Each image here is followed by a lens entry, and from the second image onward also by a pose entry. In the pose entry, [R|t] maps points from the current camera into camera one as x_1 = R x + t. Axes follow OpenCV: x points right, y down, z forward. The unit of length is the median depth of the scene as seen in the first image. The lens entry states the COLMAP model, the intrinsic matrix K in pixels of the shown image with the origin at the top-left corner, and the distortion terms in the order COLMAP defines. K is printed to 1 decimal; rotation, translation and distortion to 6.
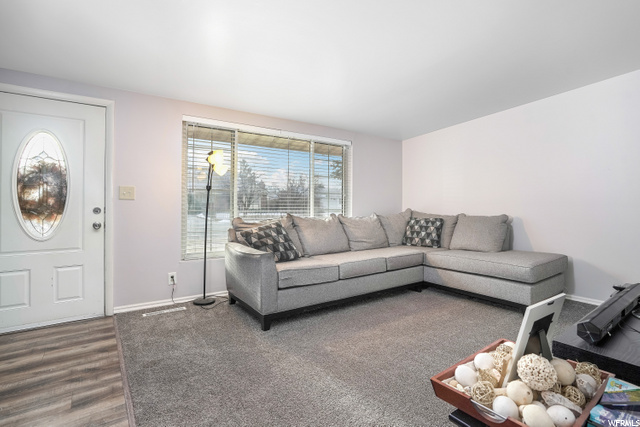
lens RADIAL K [[306.7, 0, 317.8], [0, 306.7, 209.0], [0, 0, 1]] dist [-0.028519, 0.002852]
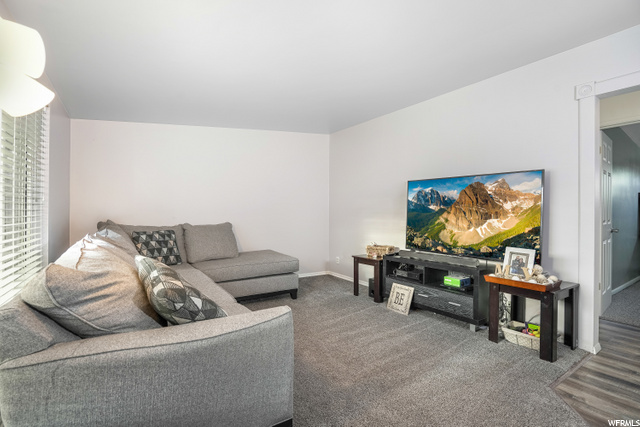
lens RADIAL K [[306.7, 0, 319.1], [0, 306.7, 213.9], [0, 0, 1]] dist [-0.028519, 0.002852]
pose [[0.032077, -0.006596, 0.999464, -0.449867], [0.010609, 0.999924, 0.006259, -0.015738], [-0.999429, 0.010403, 0.032145, 0.574433]]
